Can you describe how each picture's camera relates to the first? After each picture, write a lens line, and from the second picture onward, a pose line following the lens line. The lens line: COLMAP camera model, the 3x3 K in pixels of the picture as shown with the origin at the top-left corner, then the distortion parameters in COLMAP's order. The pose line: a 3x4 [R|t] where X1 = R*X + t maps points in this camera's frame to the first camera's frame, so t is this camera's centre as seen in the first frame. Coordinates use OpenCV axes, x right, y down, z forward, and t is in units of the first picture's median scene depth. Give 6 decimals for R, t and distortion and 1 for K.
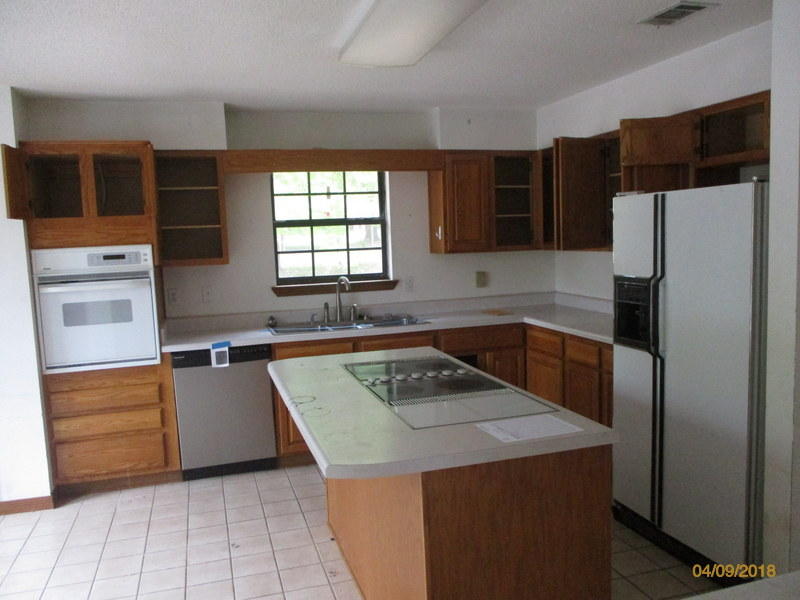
lens RADIAL K [[665.3, 0, 398.2], [0, 665.3, 300.7], [0, 0, 1]] dist [-0.014458, 0.004510]
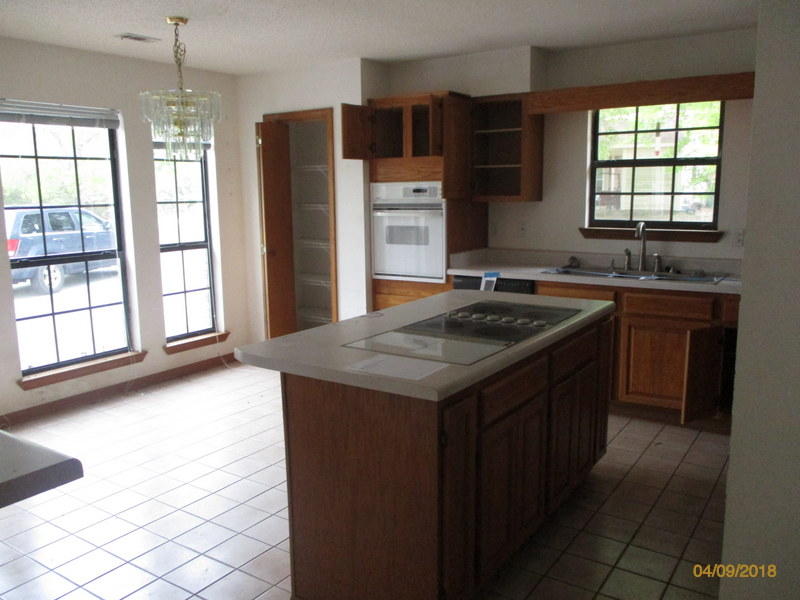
lens RADIAL K [[665.3, 0, 398.2], [0, 665.3, 300.7], [0, 0, 1]] dist [-0.014458, 0.004510]
pose [[0.640455, 0.158847, -0.751388, 0.446547], [-0.090218, 0.987163, 0.131792, -0.021363], [0.762678, -0.016618, 0.646565, 0.158248]]
